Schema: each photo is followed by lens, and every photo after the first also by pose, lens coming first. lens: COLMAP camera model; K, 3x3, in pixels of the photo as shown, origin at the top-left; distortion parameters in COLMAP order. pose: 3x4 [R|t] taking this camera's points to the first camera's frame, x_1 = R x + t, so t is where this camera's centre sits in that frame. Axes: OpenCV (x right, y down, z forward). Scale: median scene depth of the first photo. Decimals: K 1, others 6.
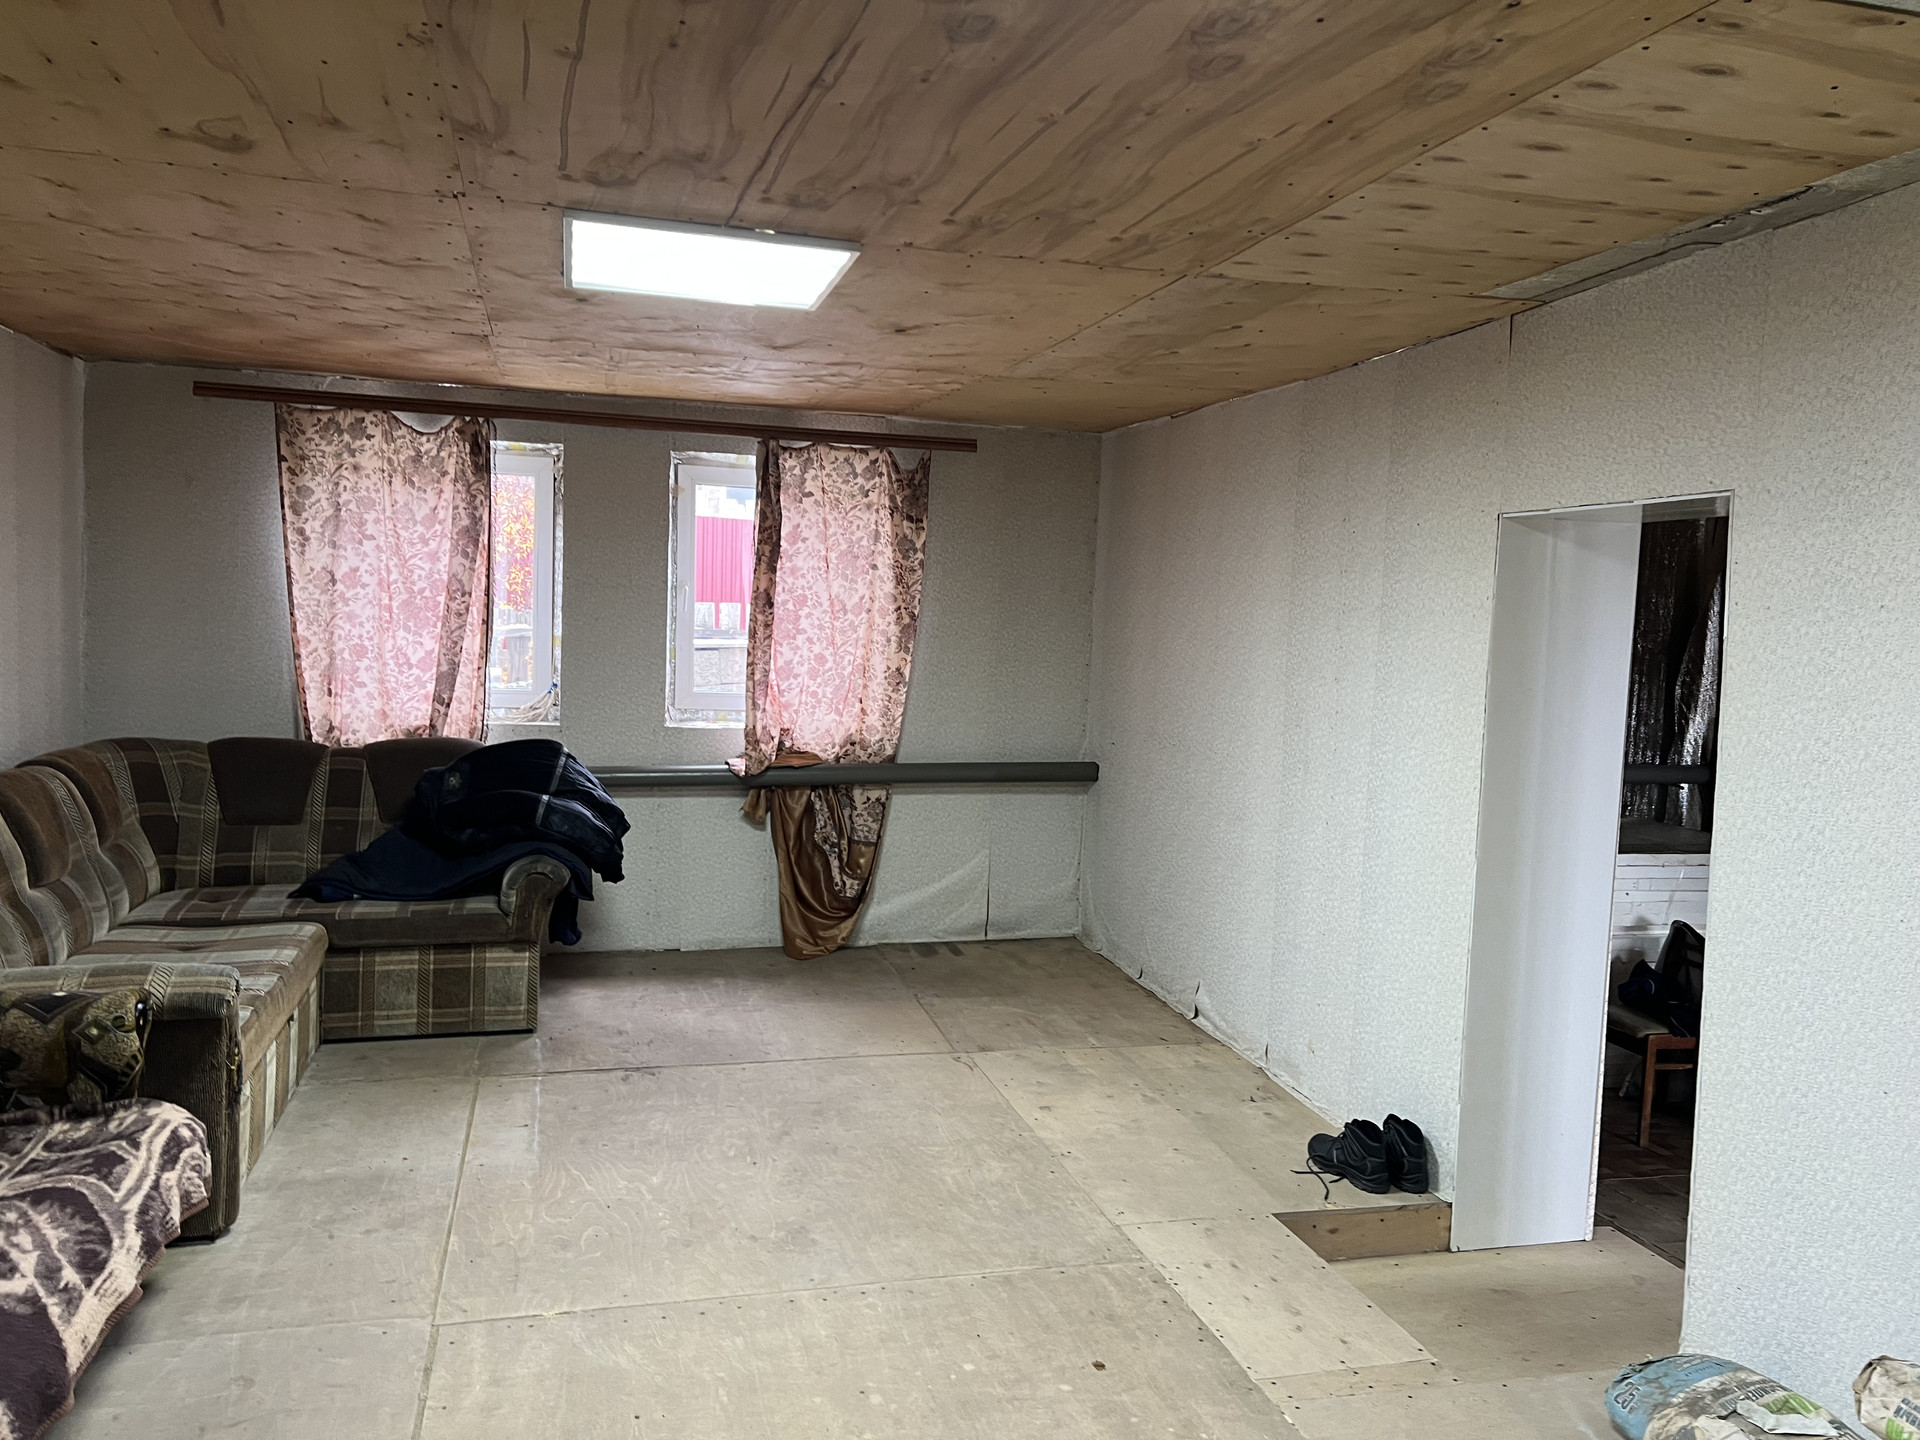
lens RADIAL K [[1449.6, 0, 952.0], [0, 1449.6, 721.1], [0, 0, 1]] dist [0.040963, -0.037975]
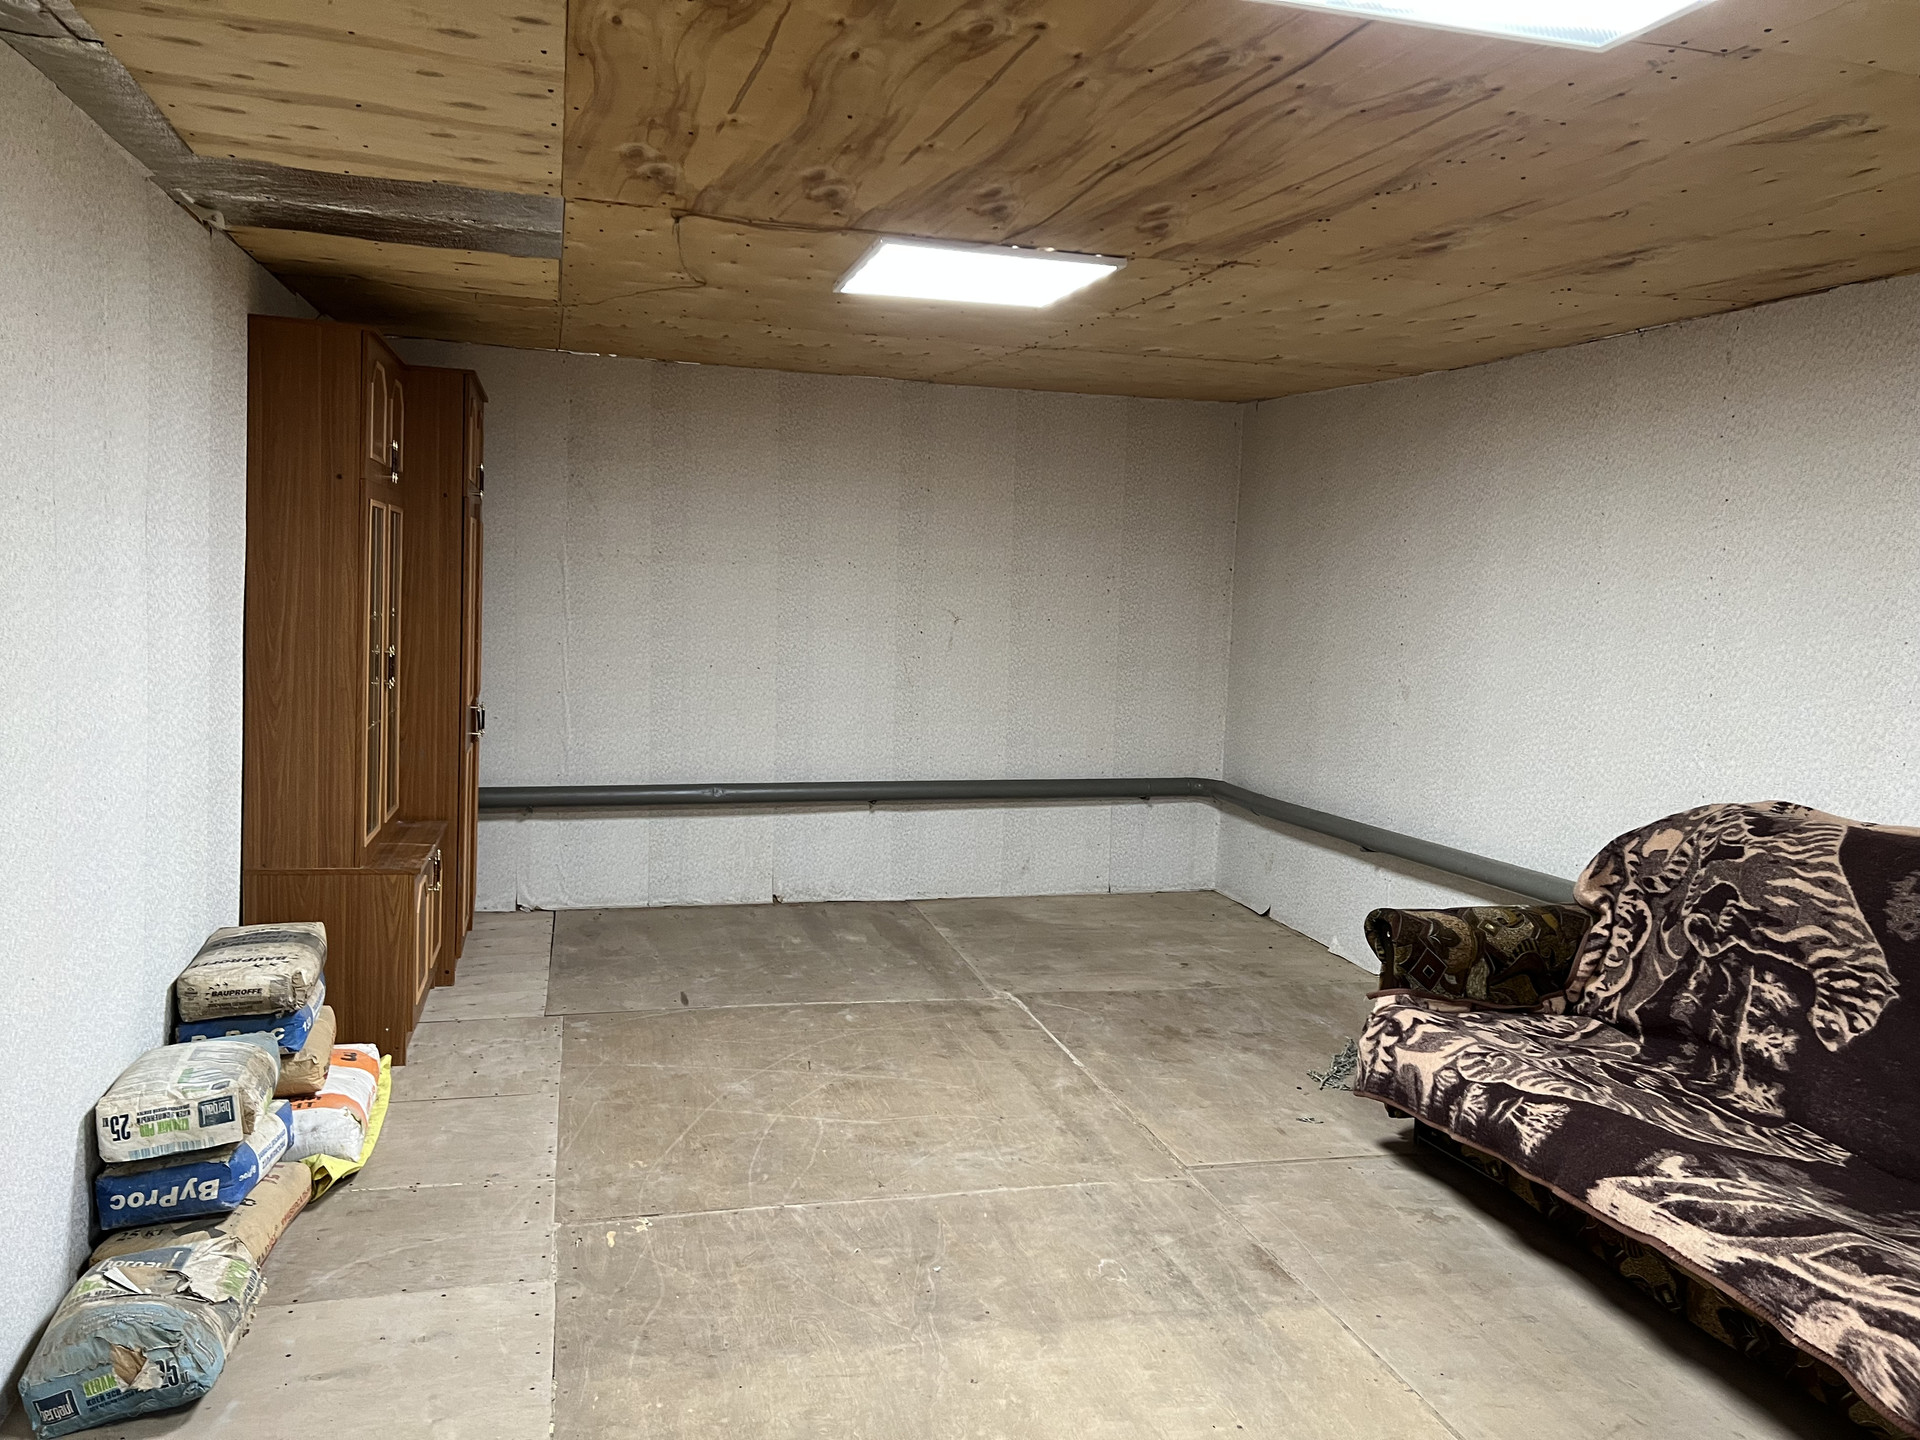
lens RADIAL K [[1449.6, 0, 960.5], [0, 1449.6, 719.2], [0, 0, 1]] dist [0.040963, -0.037975]
pose [[-0.996429, -0.075908, -0.036973, 0.048138], [-0.081310, 0.980685, 0.177890, -0.162195], [0.022756, 0.180261, -0.983356, 2.047280]]
